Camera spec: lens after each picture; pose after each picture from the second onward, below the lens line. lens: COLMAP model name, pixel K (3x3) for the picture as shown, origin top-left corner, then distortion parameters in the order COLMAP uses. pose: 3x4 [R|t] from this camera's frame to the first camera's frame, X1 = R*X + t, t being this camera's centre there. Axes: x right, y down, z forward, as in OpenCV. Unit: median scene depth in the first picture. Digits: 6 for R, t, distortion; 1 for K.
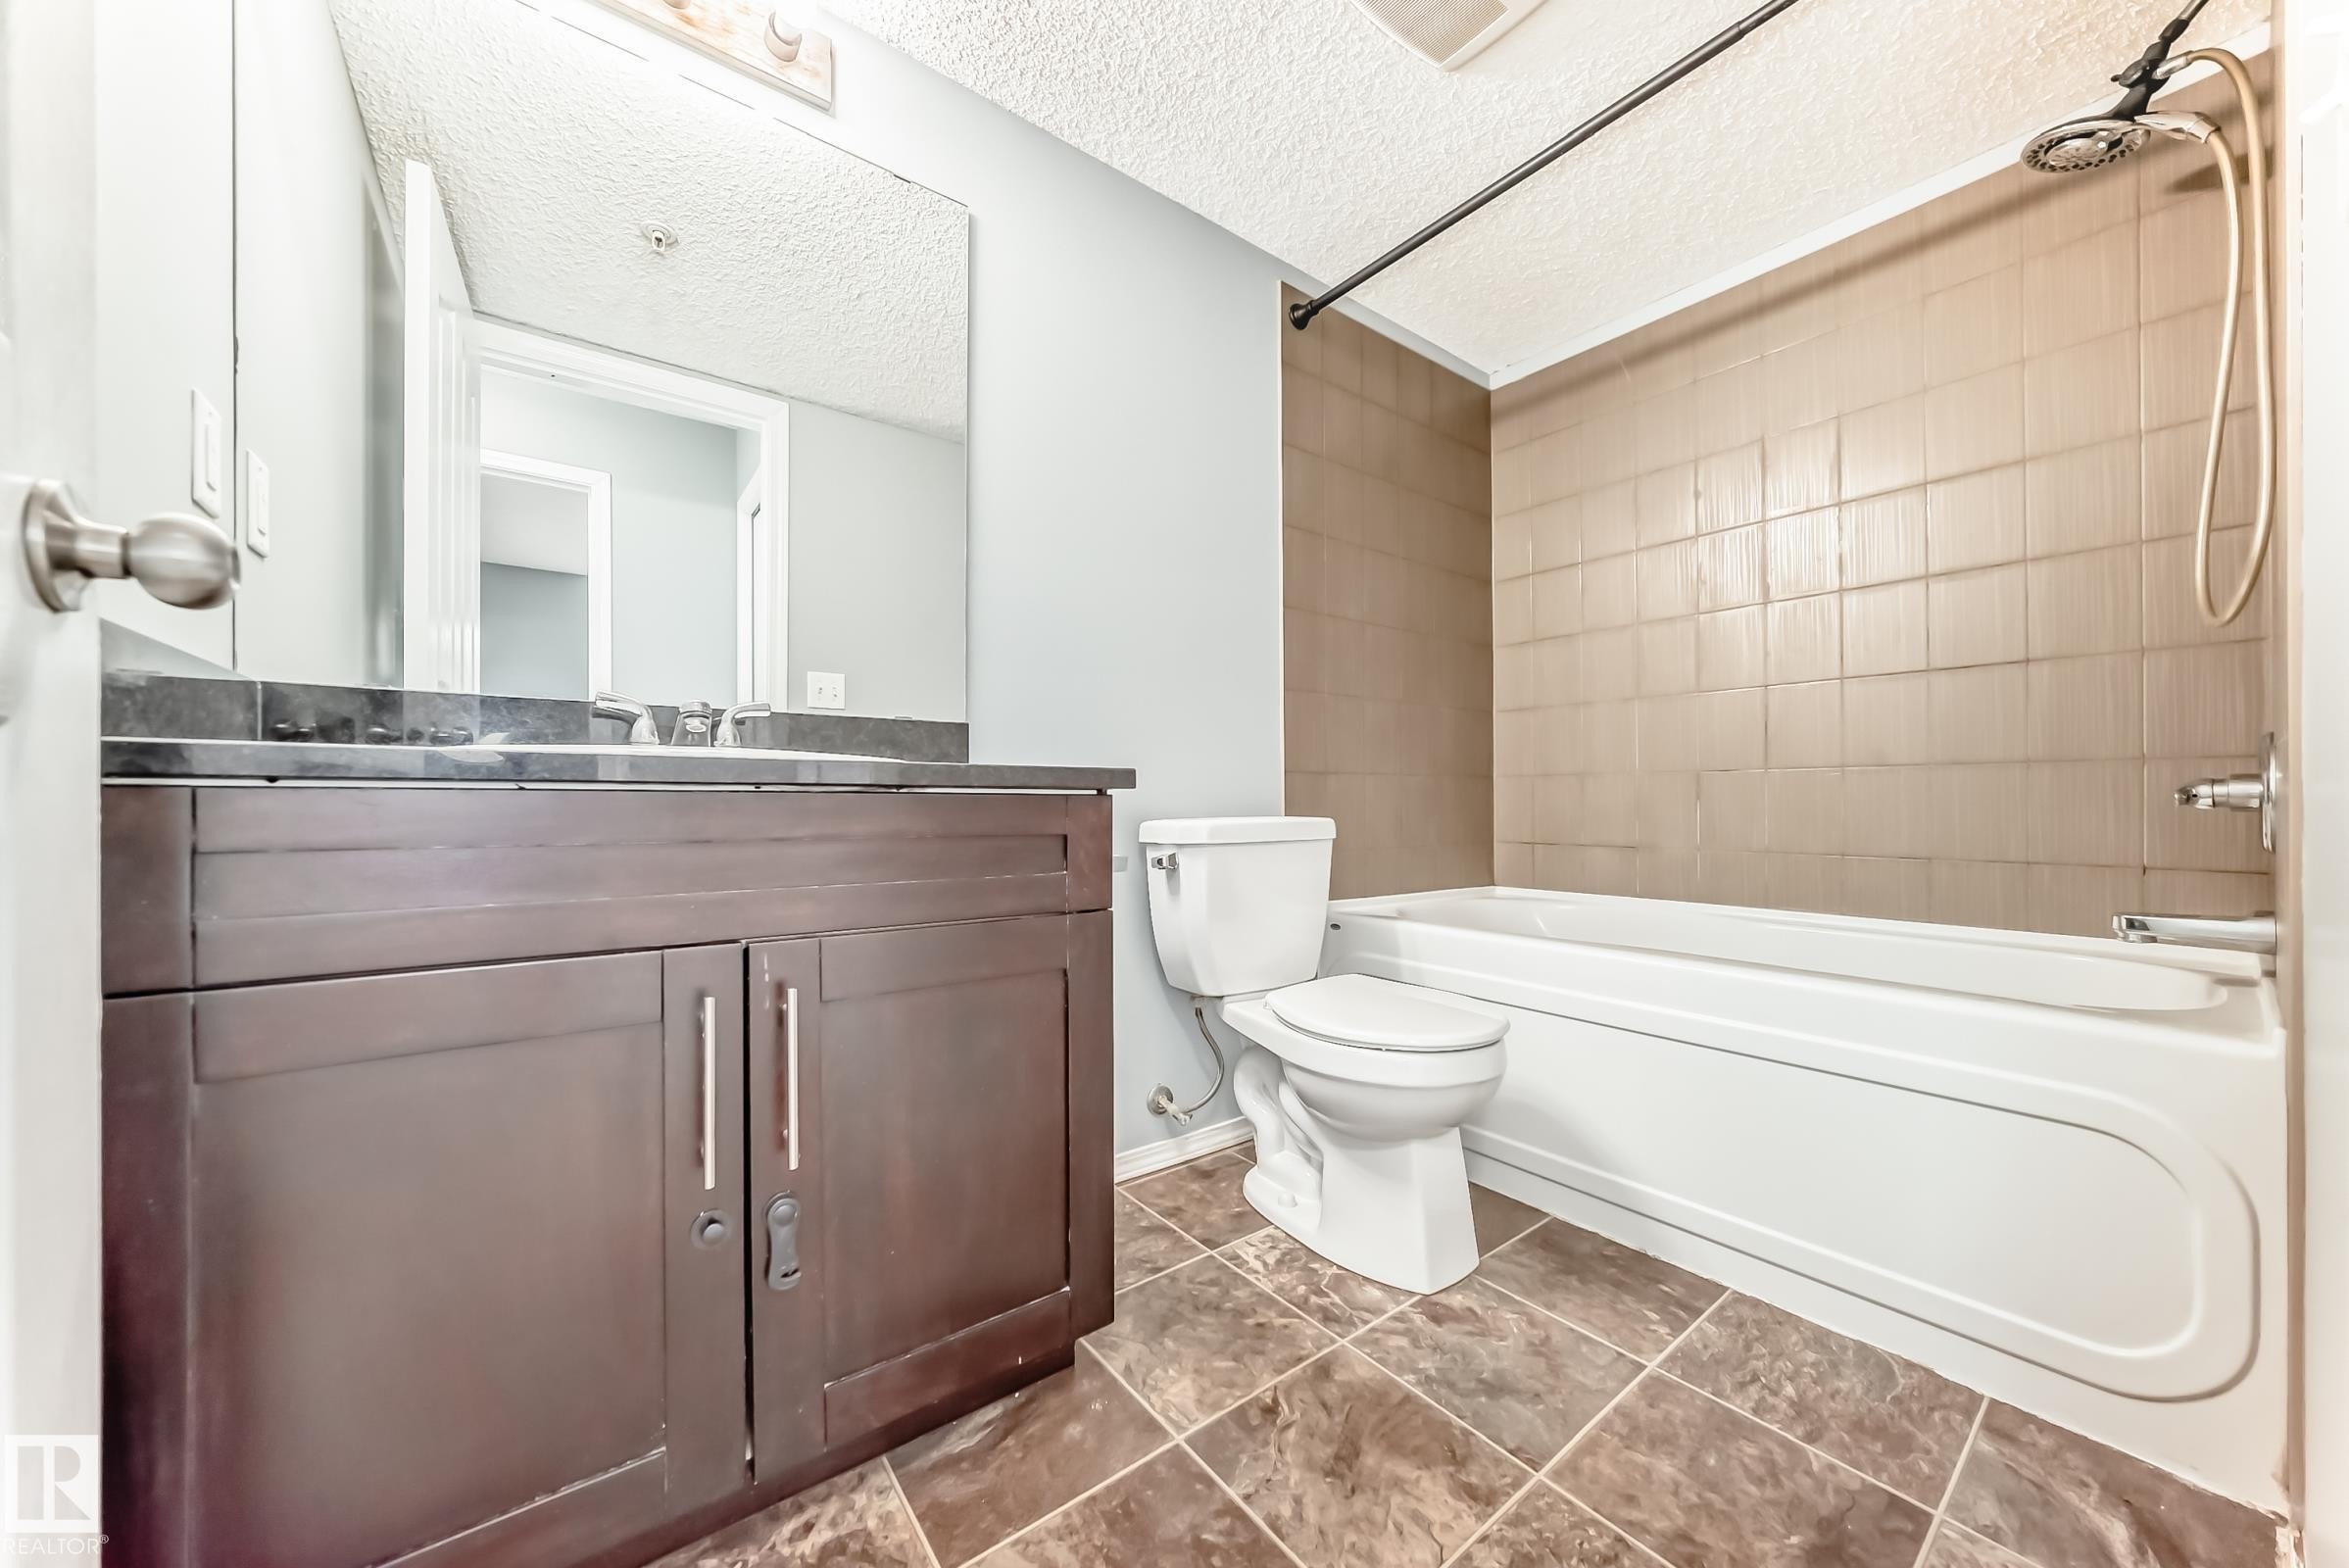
lens RADIAL K [[819.7, 0, 1184.2], [0, 819.7, 799.8], [0, 0, 1]] dist [-0.023252, 0.007004]
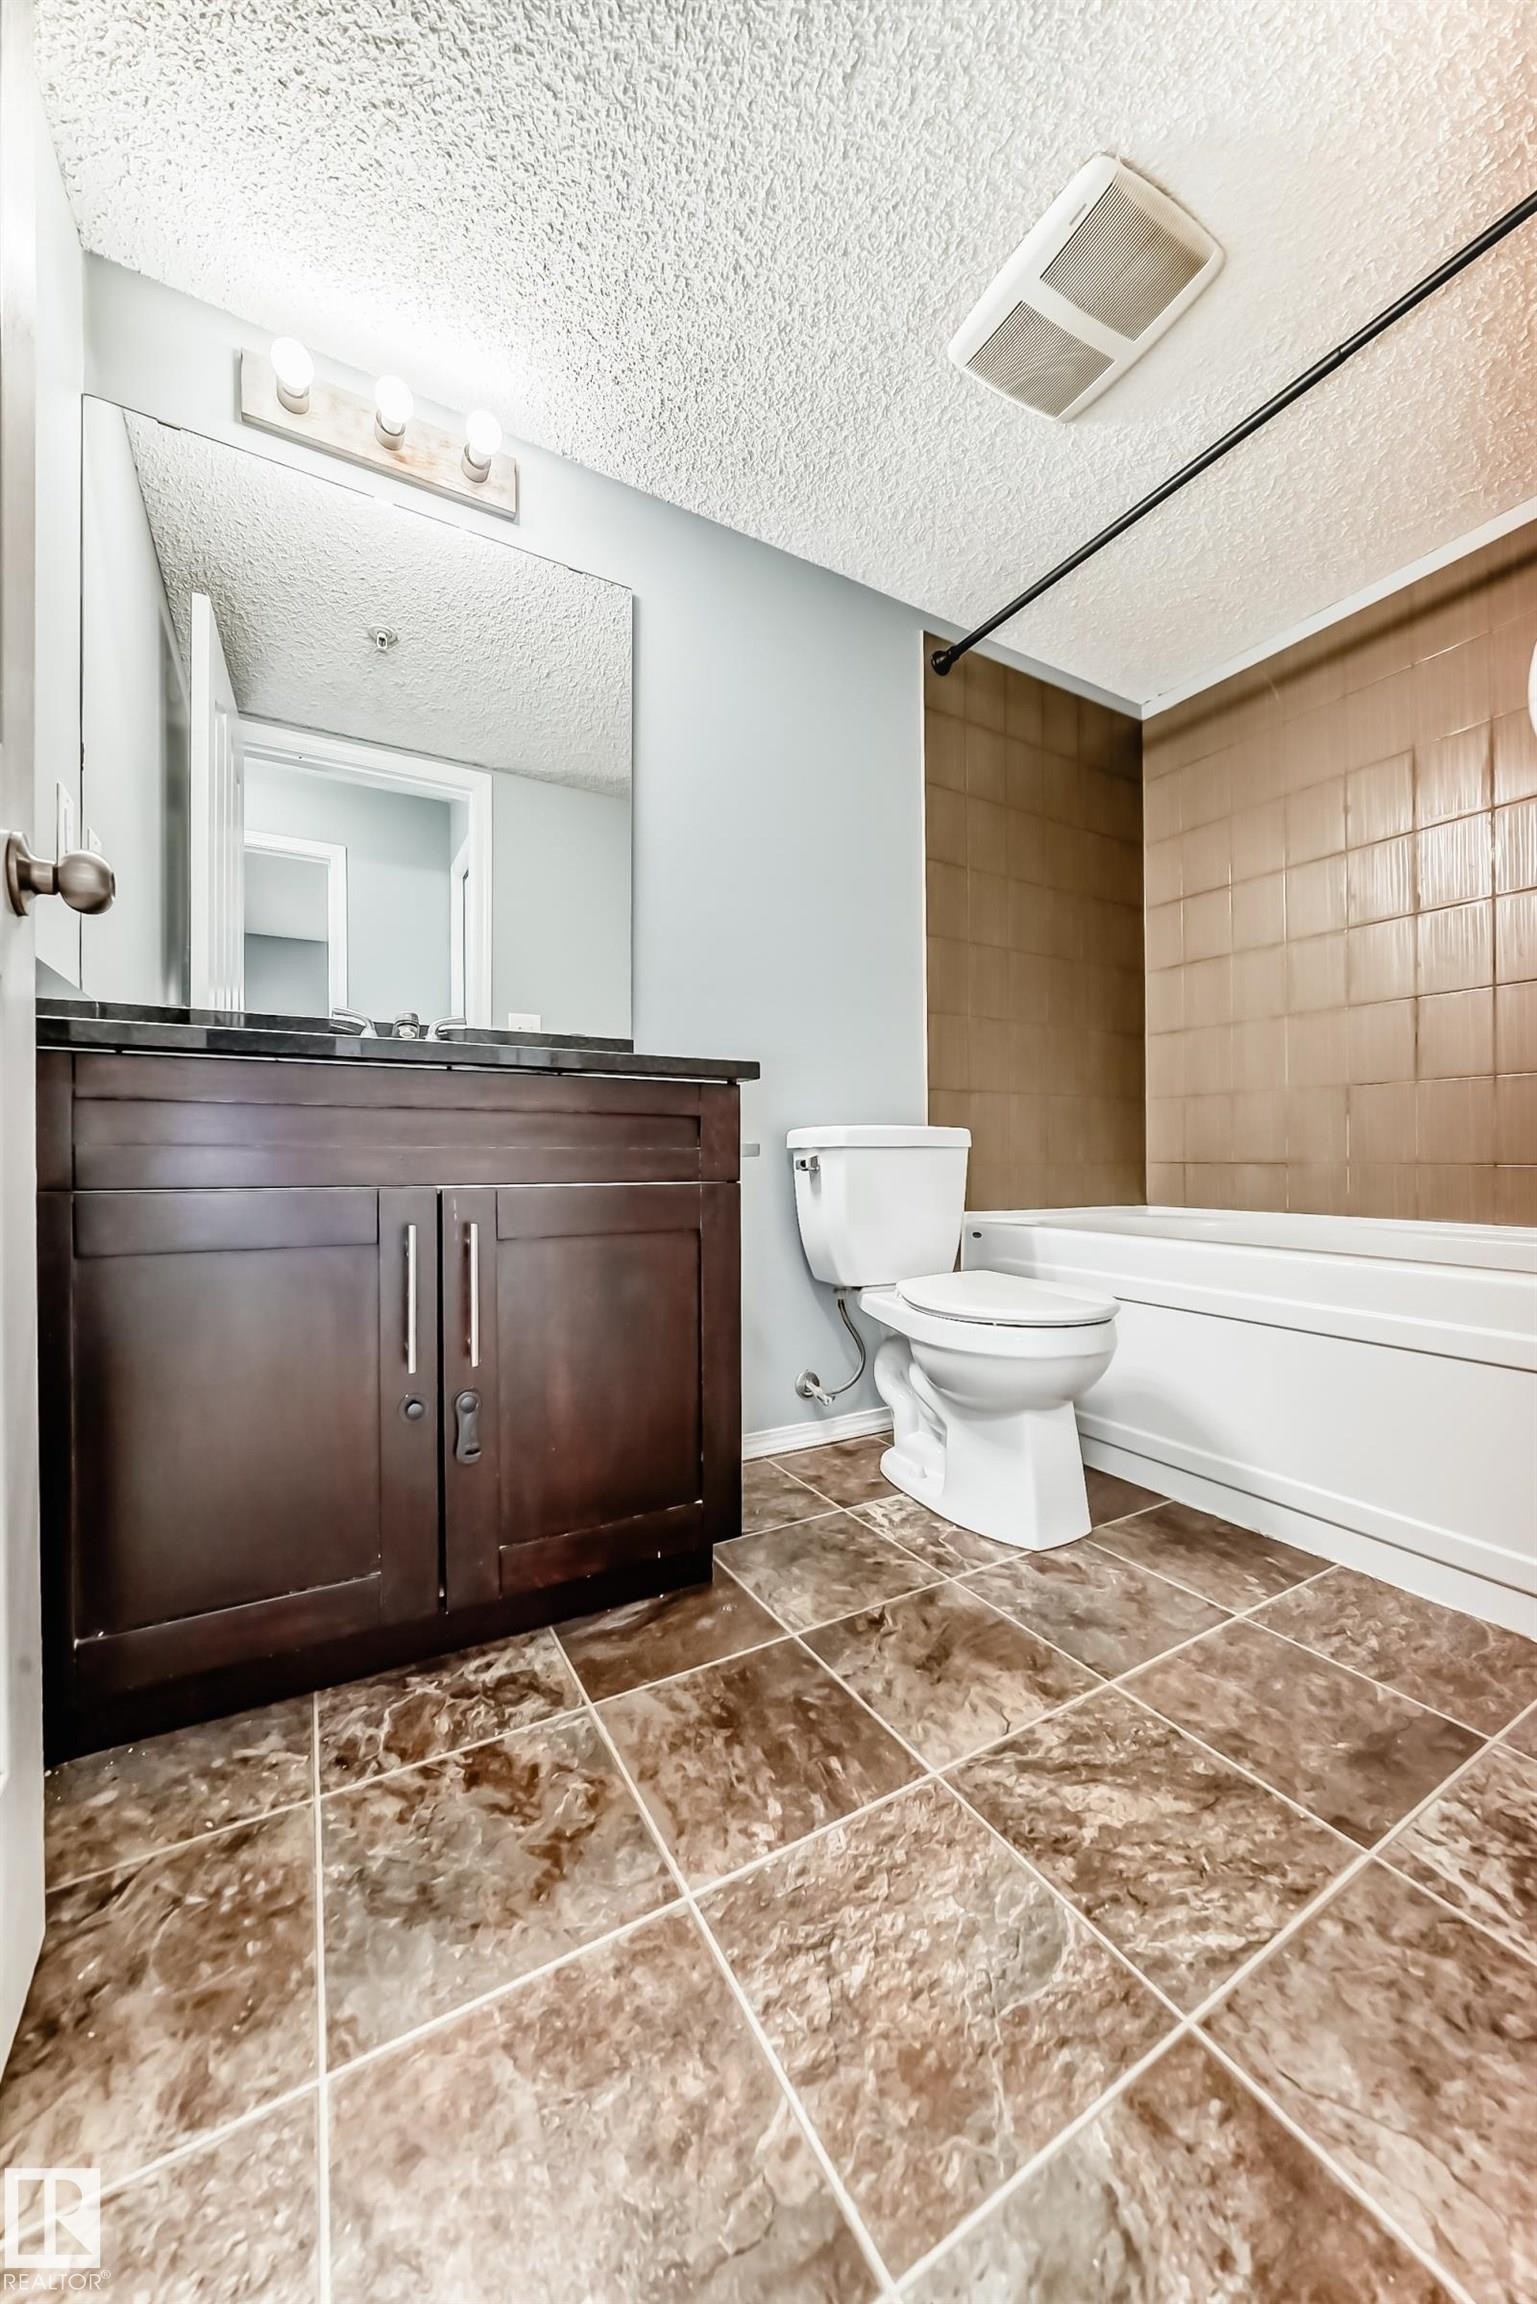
lens RADIAL K [[804.0, 0, 768.5], [0, 804.0, 1152.0], [0, 0, 1]] dist [-0.023252, 0.007004]
pose [[0.991443, -0.000753, -0.130541, 0.078544], [0.001120, 0.999996, 0.002737, 0.066969], [0.130538, -0.002860, 0.991439, -0.102355]]
